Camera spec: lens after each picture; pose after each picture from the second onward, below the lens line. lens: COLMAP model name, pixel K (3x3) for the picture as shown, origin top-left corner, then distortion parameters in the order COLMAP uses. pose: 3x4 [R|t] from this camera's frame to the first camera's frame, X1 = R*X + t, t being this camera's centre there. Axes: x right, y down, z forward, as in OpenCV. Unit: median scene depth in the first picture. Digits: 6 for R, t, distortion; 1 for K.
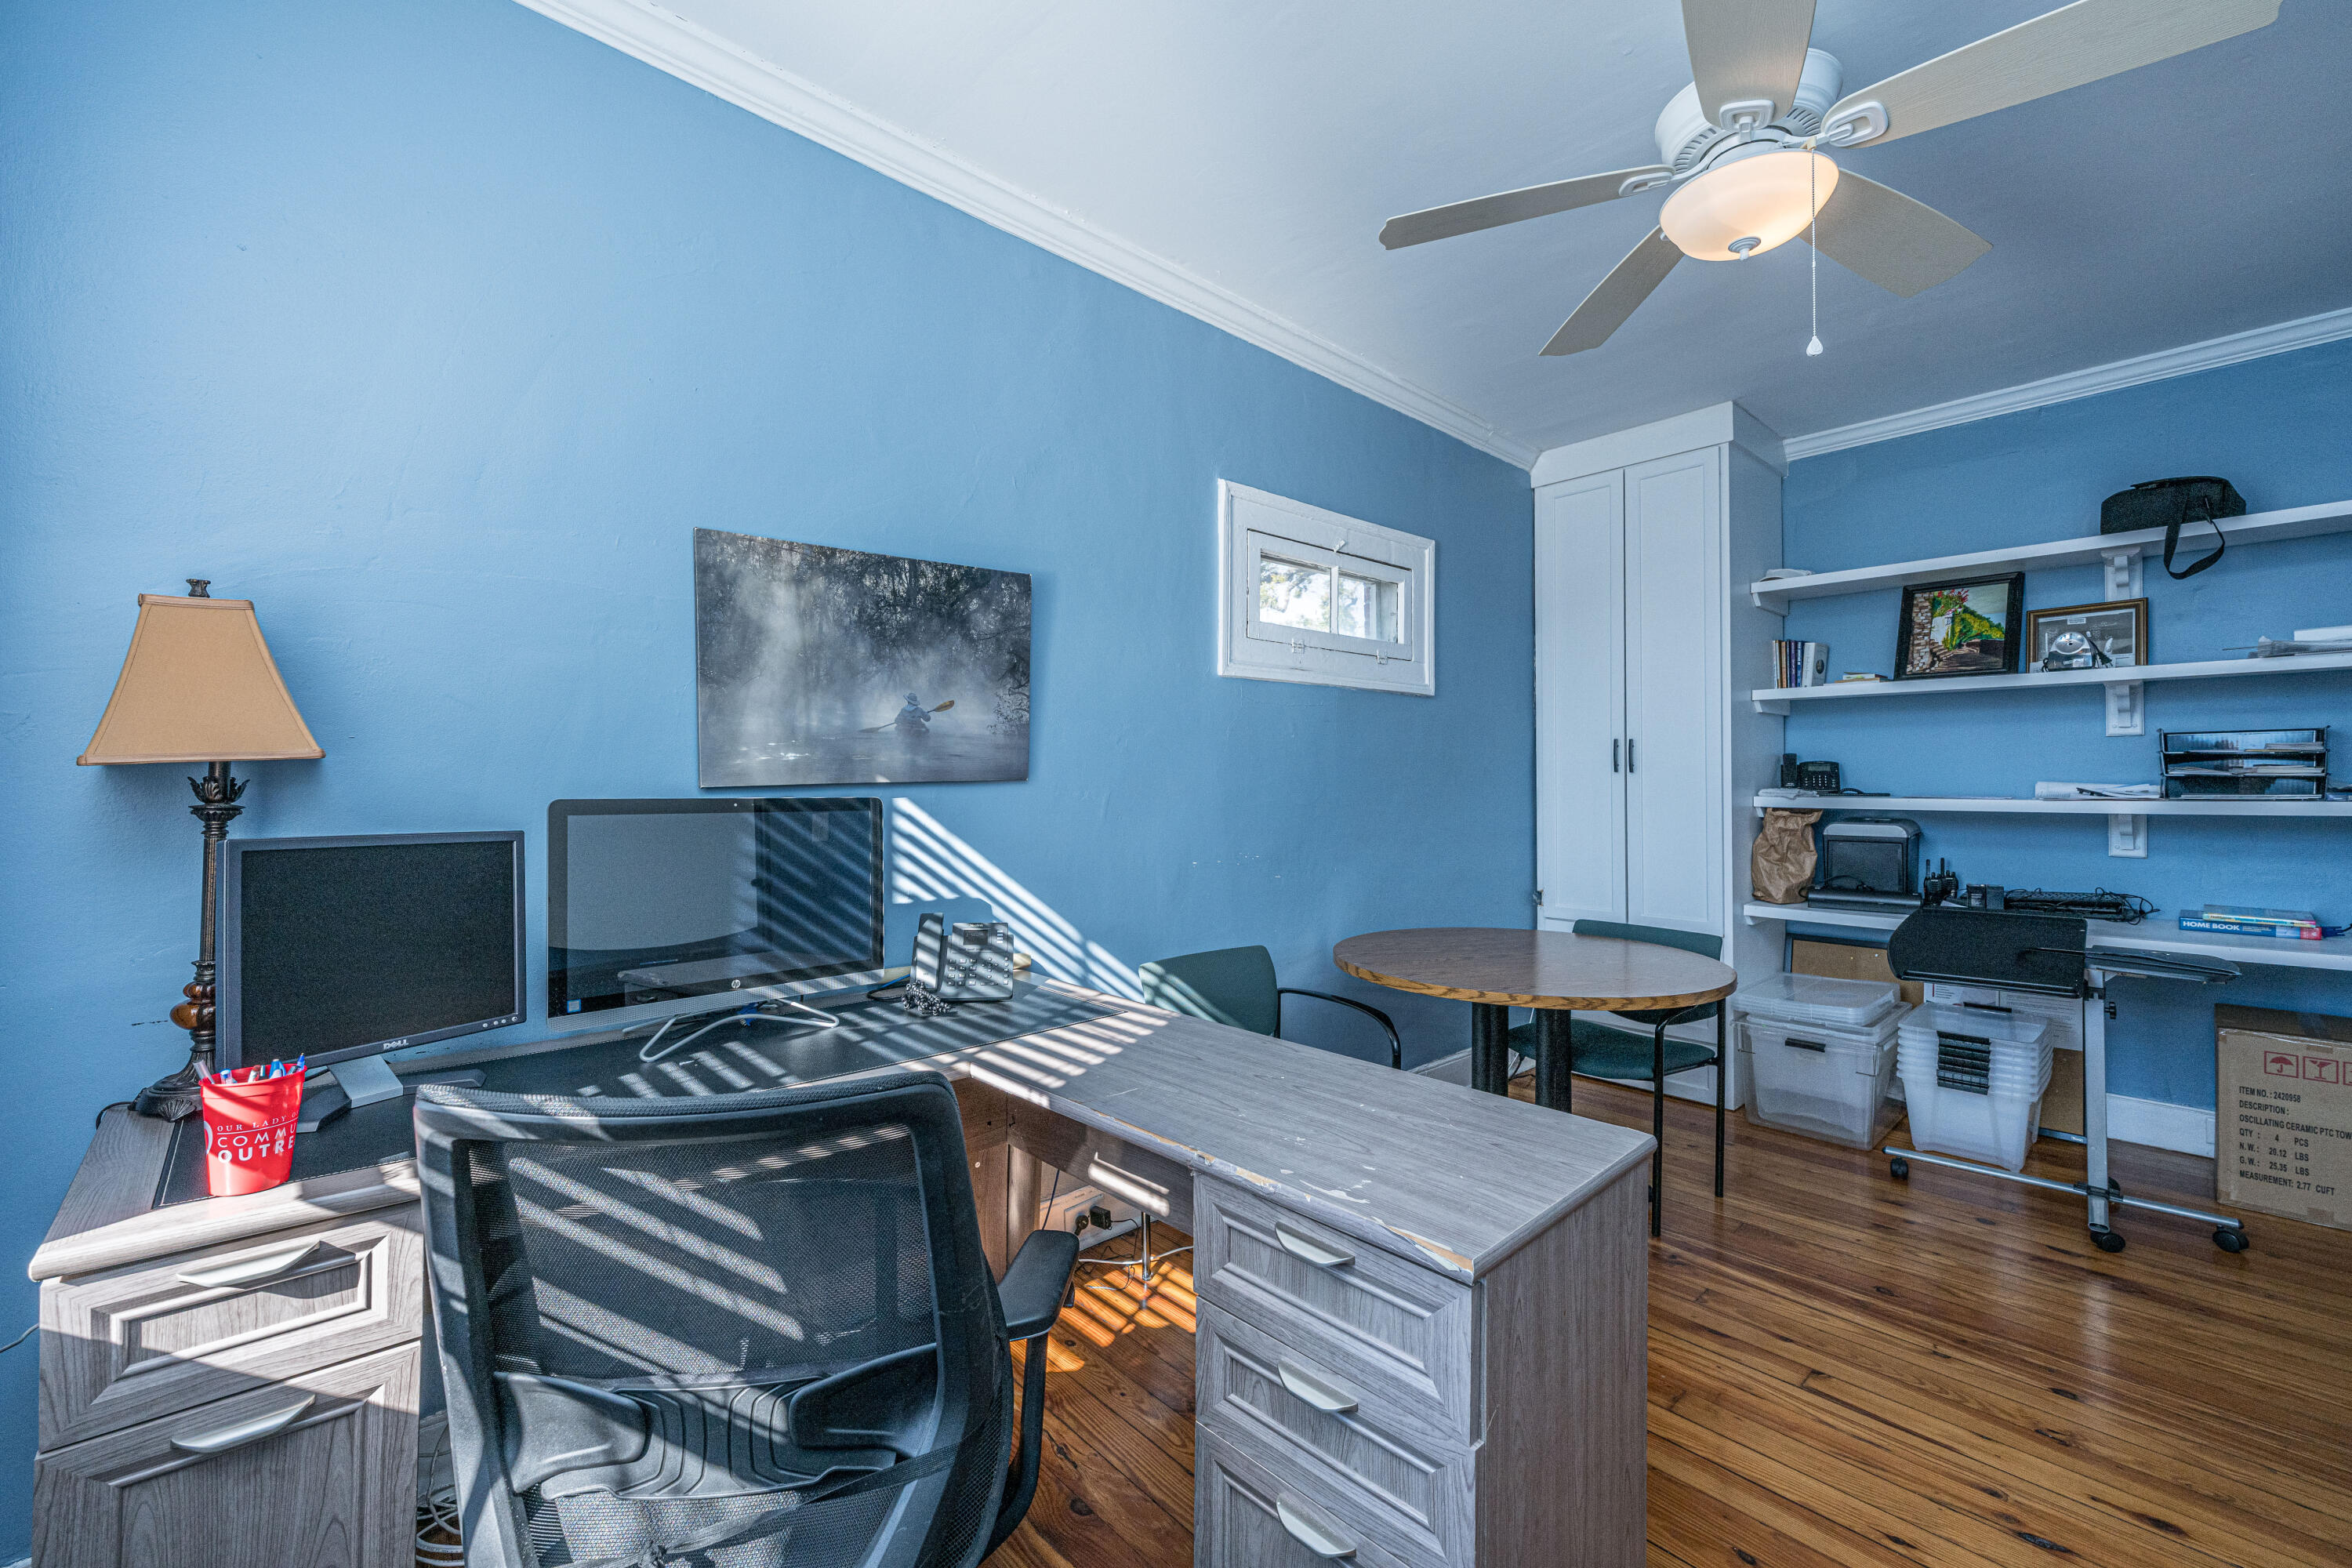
lens RADIAL K [[954.8, 0, 1180.4], [0, 954.8, 784.6], [0, 0, 1]] dist [-0.007317, 0.000240]
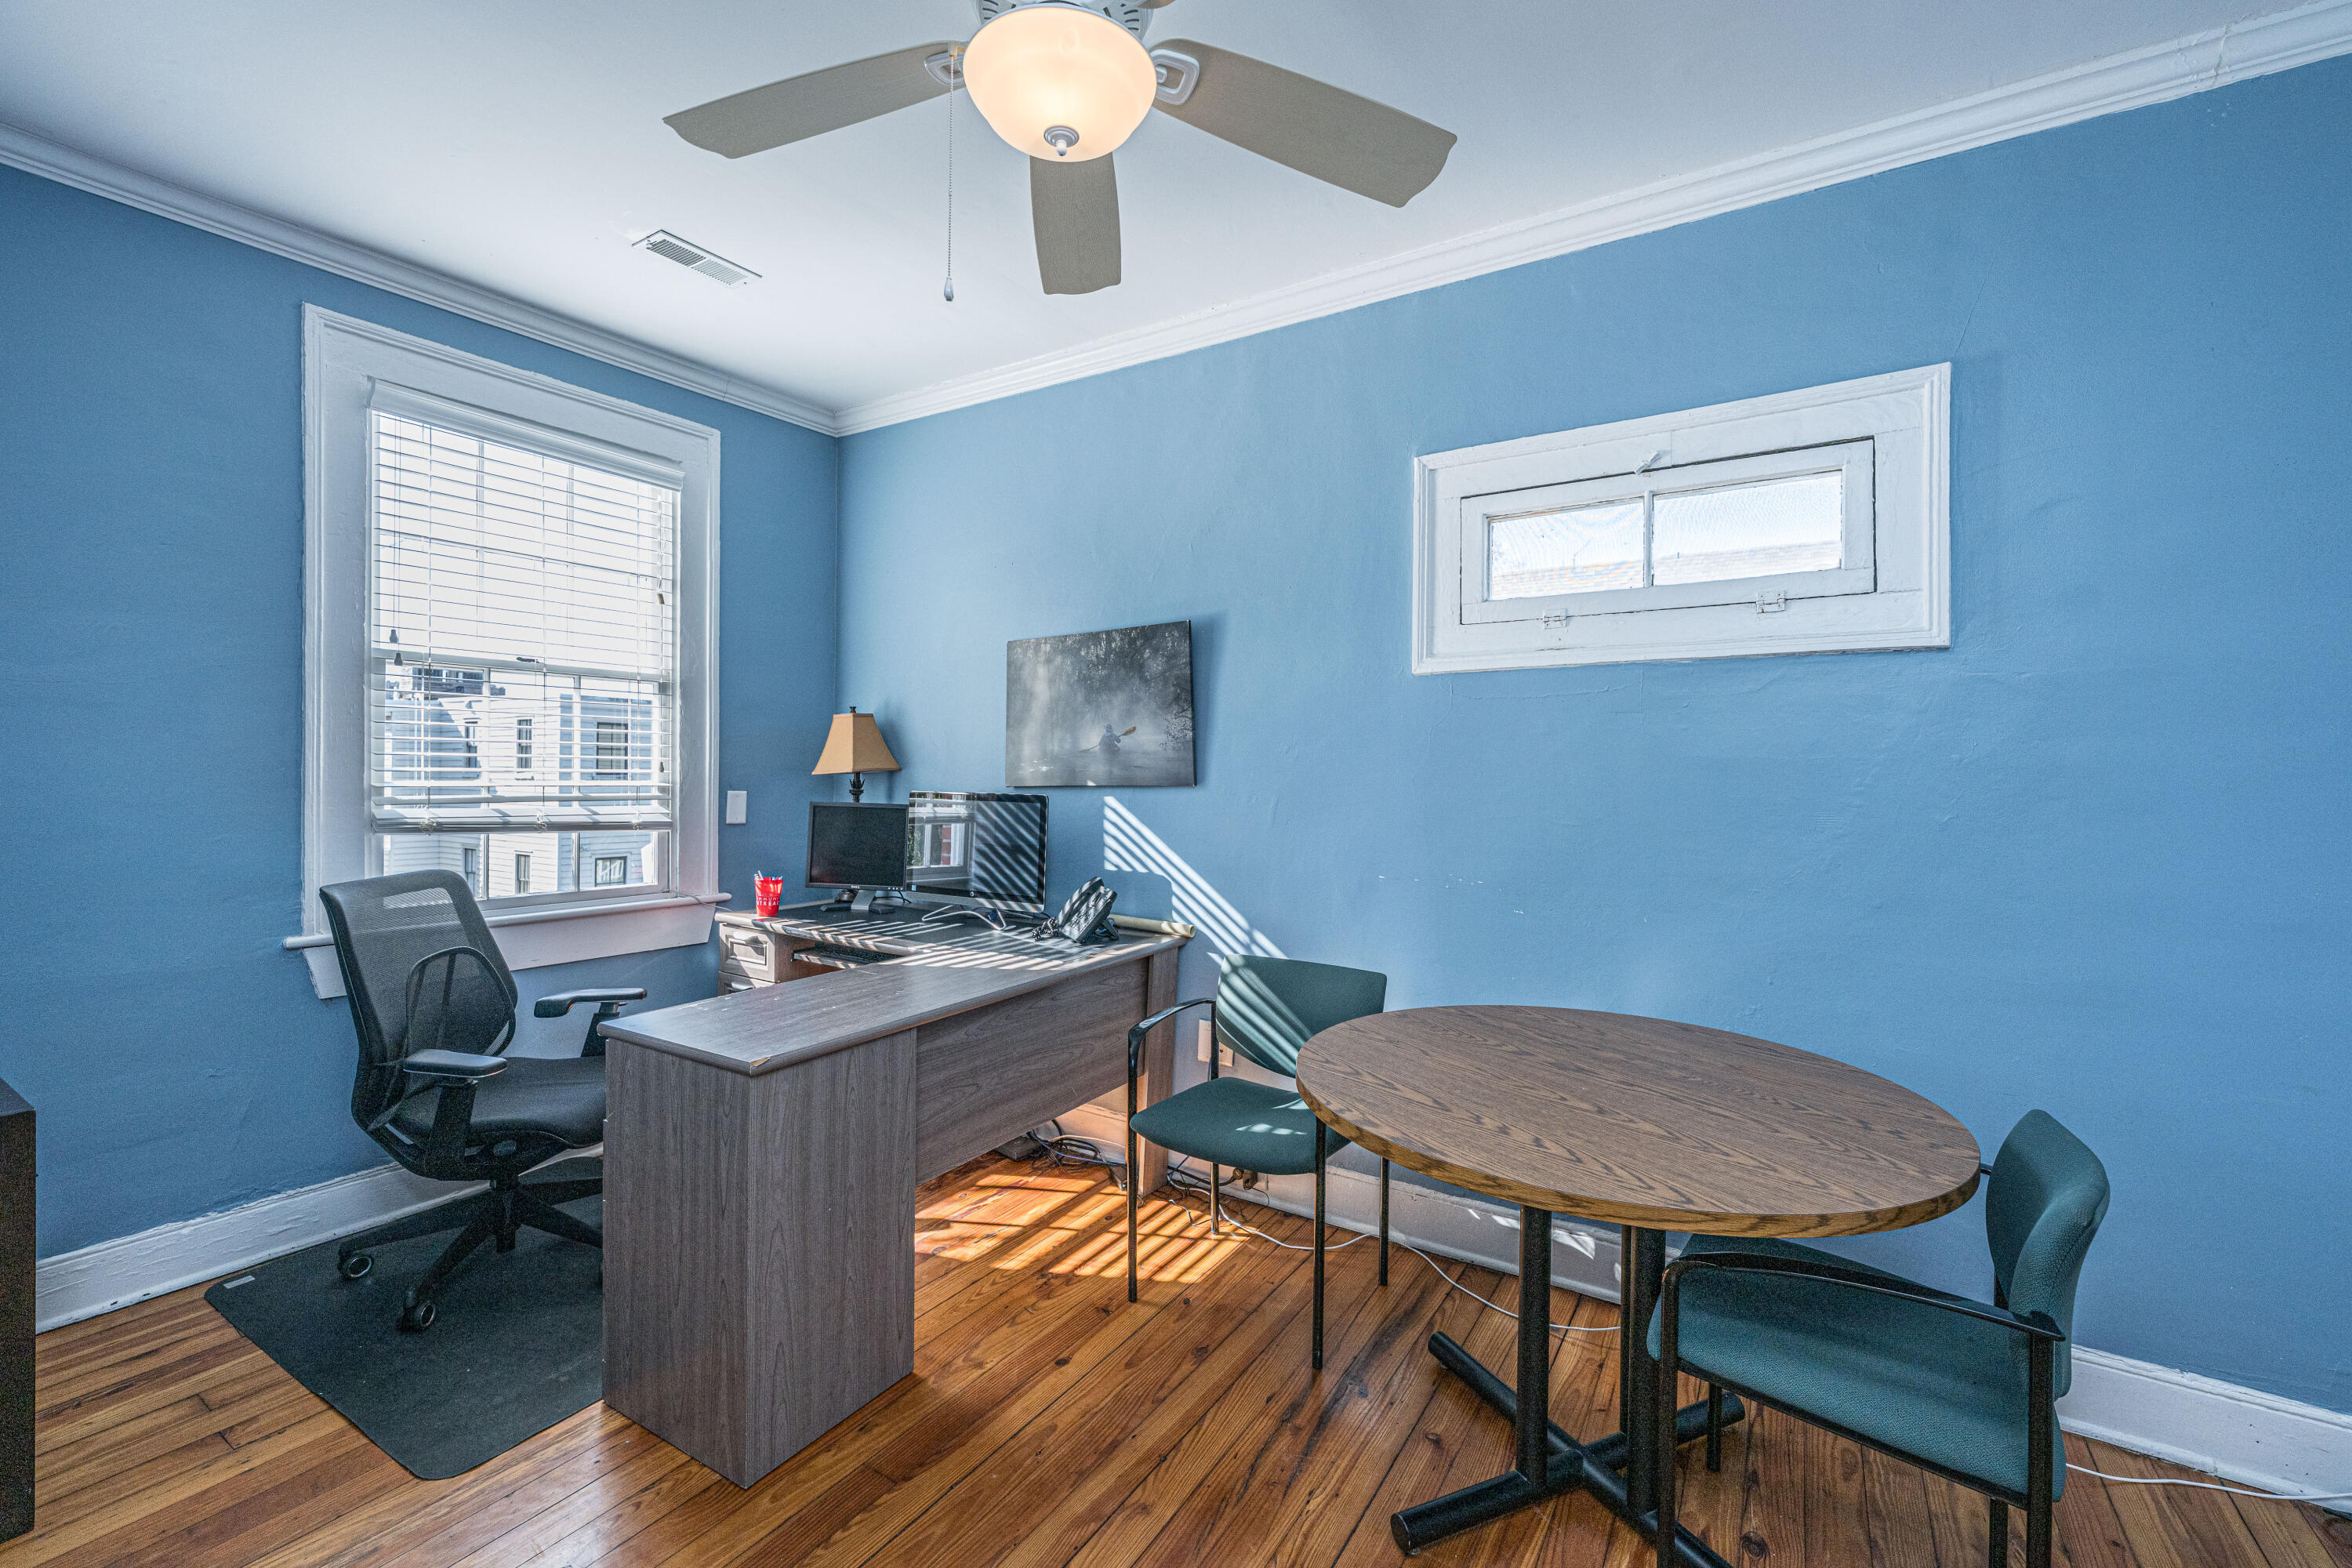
lens RADIAL K [[954.8, 0, 1177.4], [0, 954.8, 776.1], [0, 0, 1]] dist [-0.007317, 0.000240]
pose [[0.262172, 0.010745, -0.964961, 1.120088], [-0.011736, 0.999900, 0.007945, -0.029236], [0.964950, 0.009241, 0.262272, 0.714521]]
